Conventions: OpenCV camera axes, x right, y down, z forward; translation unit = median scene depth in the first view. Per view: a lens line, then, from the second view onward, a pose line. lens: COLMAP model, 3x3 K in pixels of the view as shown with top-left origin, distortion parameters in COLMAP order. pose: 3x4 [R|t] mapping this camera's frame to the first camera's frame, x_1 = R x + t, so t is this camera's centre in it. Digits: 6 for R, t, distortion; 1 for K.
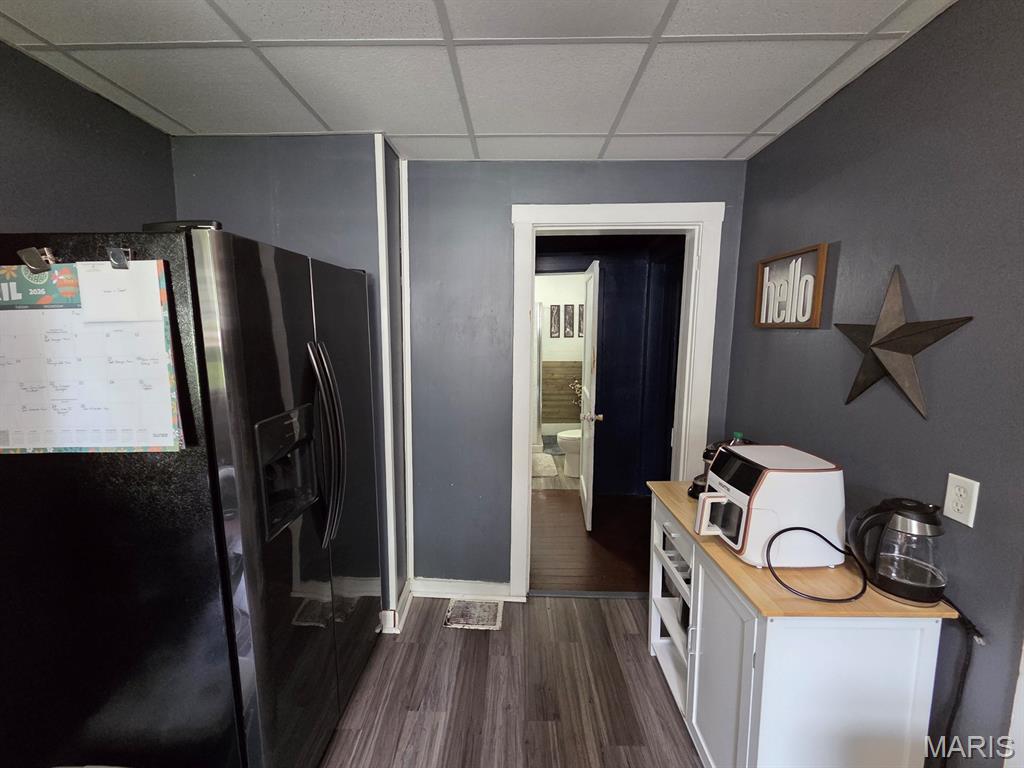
lens RADIAL K [[416.0, 0, 511.2], [0, 416.0, 382.7], [0, 0, 1]] dist [0.000275, 0.000050]
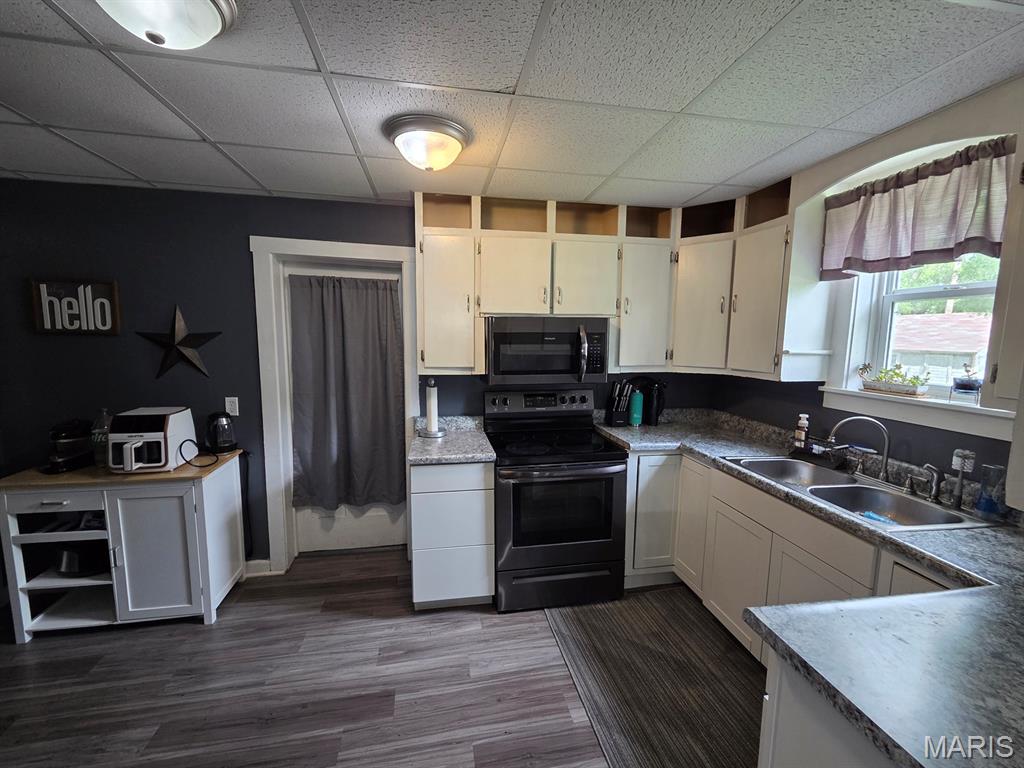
lens RADIAL K [[416.0, 0, 509.6], [0, 416.0, 378.9], [0, 0, 1]] dist [0.000275, 0.000050]
pose [[-0.201366, -0.114917, 0.972752, -1.358584], [0.103149, 0.985085, 0.137726, -0.040034], [-0.974070, 0.128072, -0.186509, -0.131444]]
